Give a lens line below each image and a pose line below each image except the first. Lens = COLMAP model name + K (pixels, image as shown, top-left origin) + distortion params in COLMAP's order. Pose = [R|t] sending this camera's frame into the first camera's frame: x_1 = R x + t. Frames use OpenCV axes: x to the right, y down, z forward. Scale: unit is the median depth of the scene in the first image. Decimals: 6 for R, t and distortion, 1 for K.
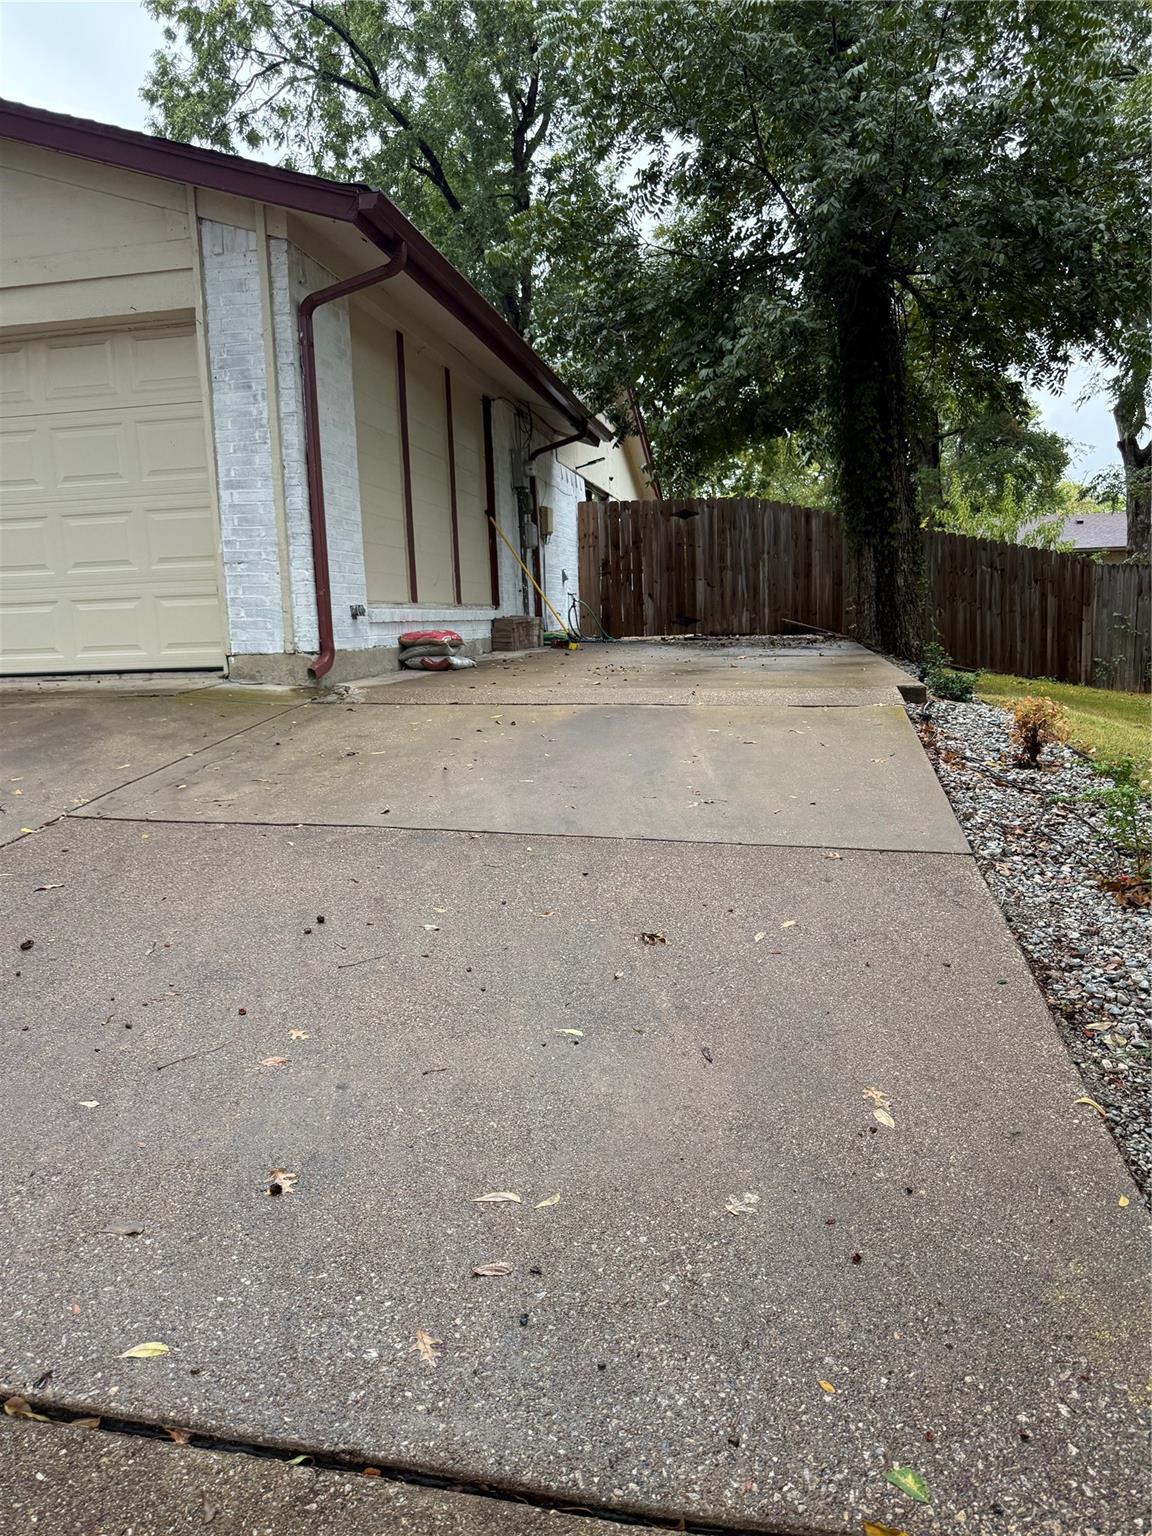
lens RADIAL K [[1079.3, 0, 574.3], [0, 1079.3, 757.1], [0, 0, 1]] dist [0.047500, -0.052032]
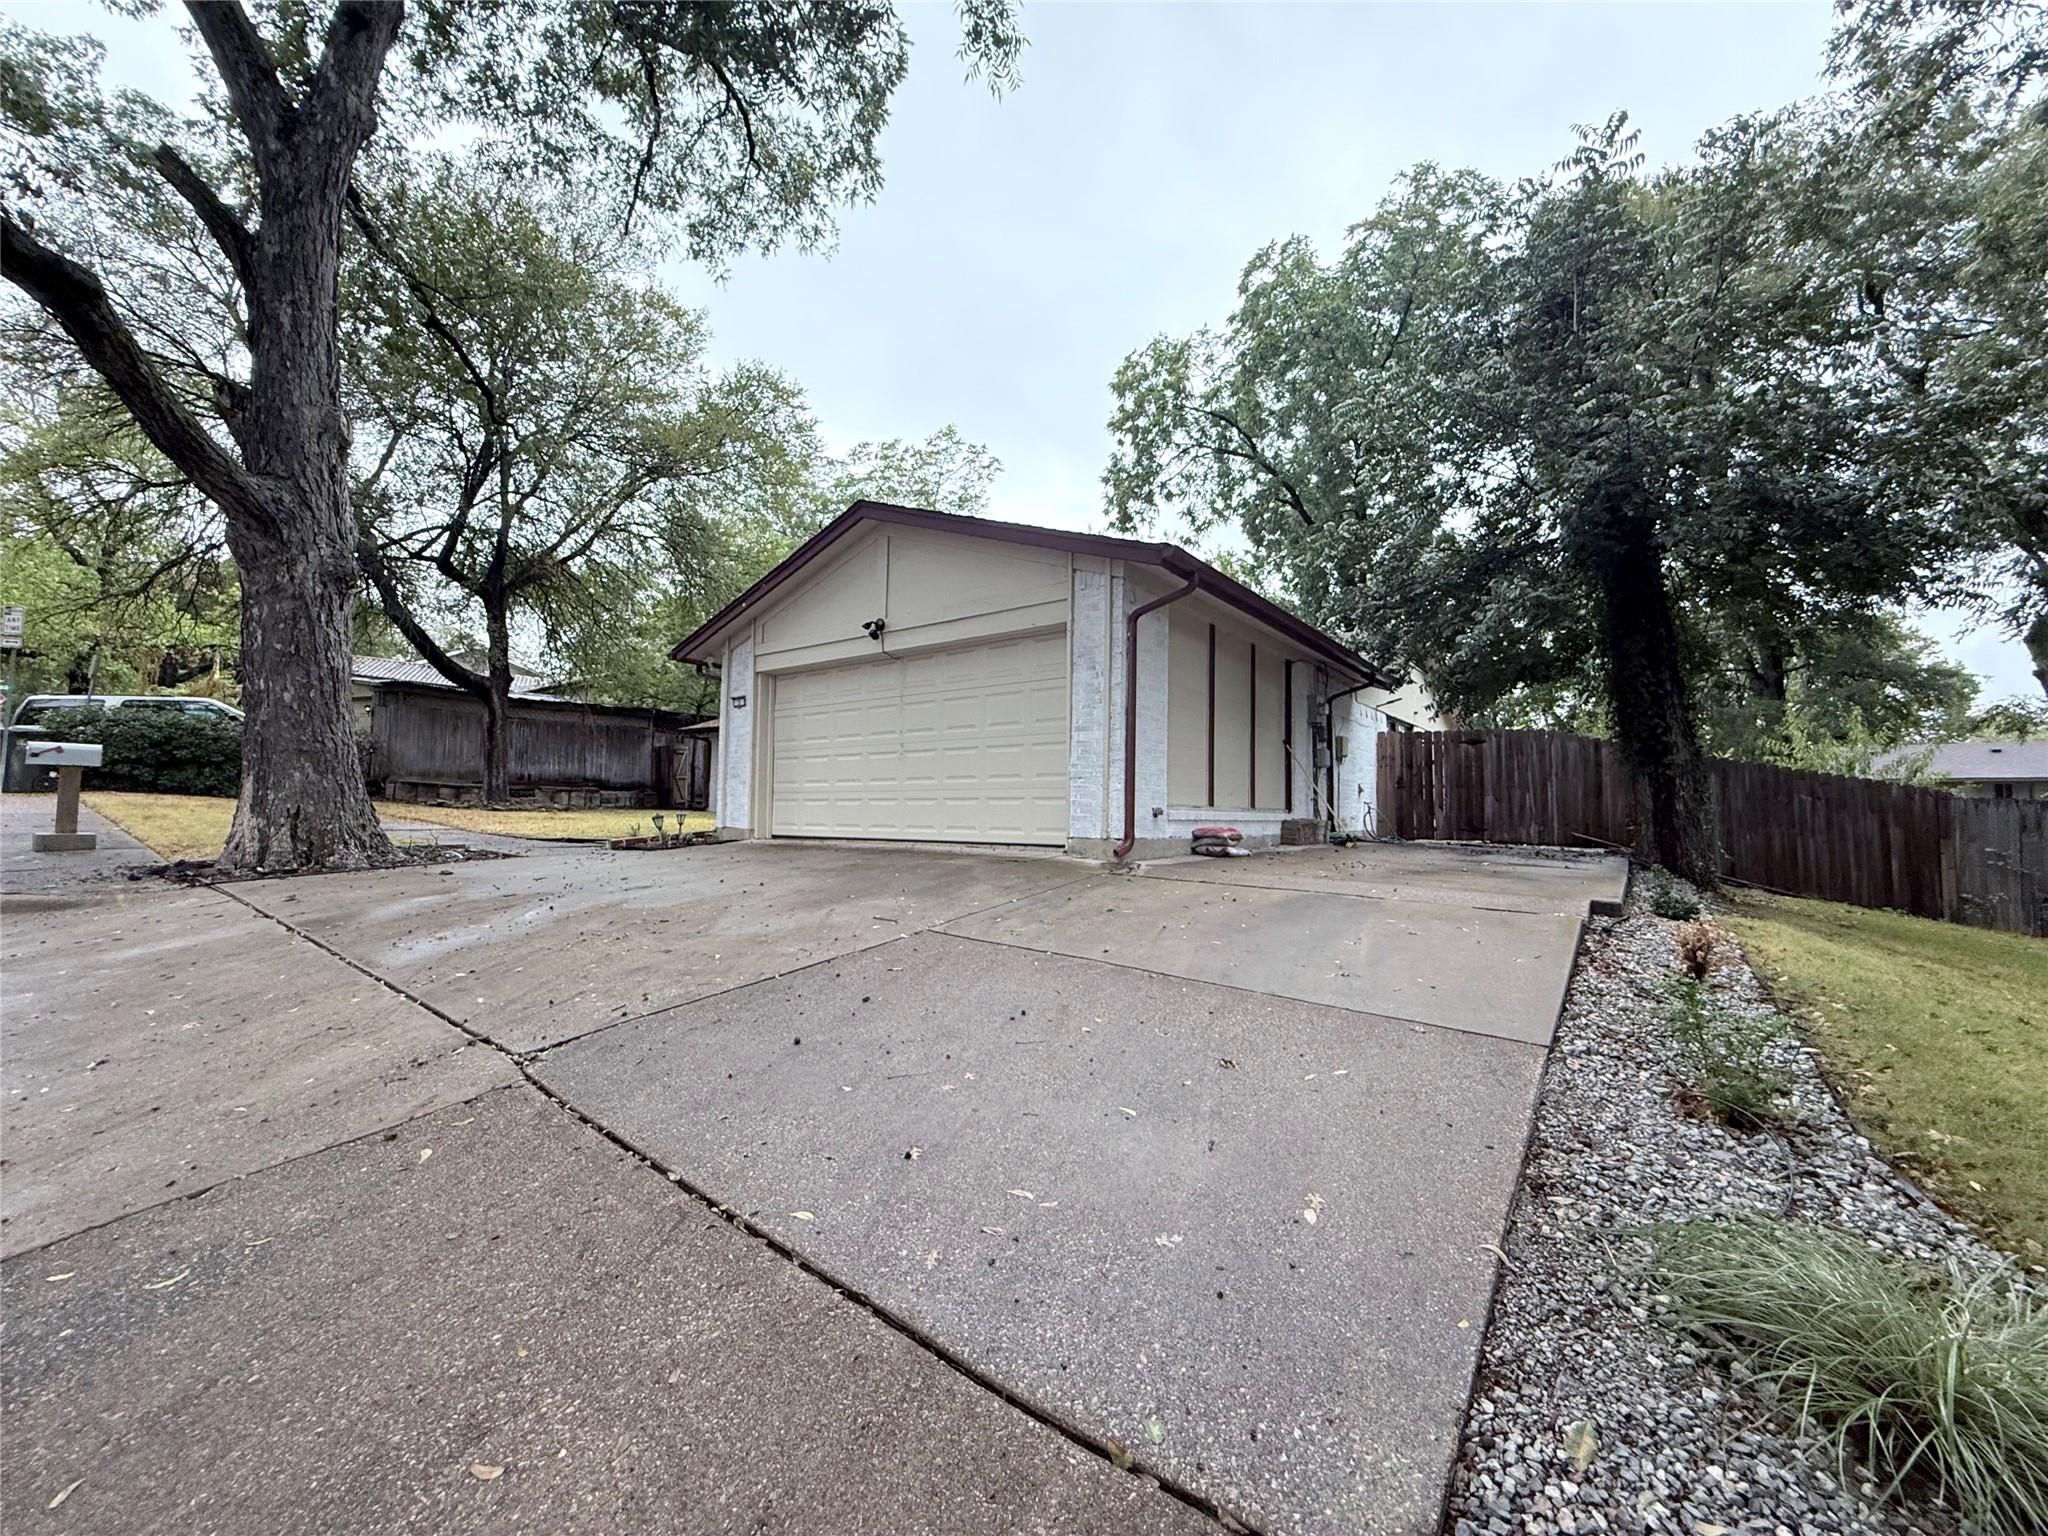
lens RADIAL K [[817.1, 0, 1023.9], [0, 817.1, 770.9], [0, 0, 1]] dist [0.000135, 0.000101]
pose [[0.892981, 0.024572, -0.449423, 0.139188], [-0.102798, 0.983252, -0.150496, -0.007618], [0.438198, 0.180590, 0.880551, -0.050237]]
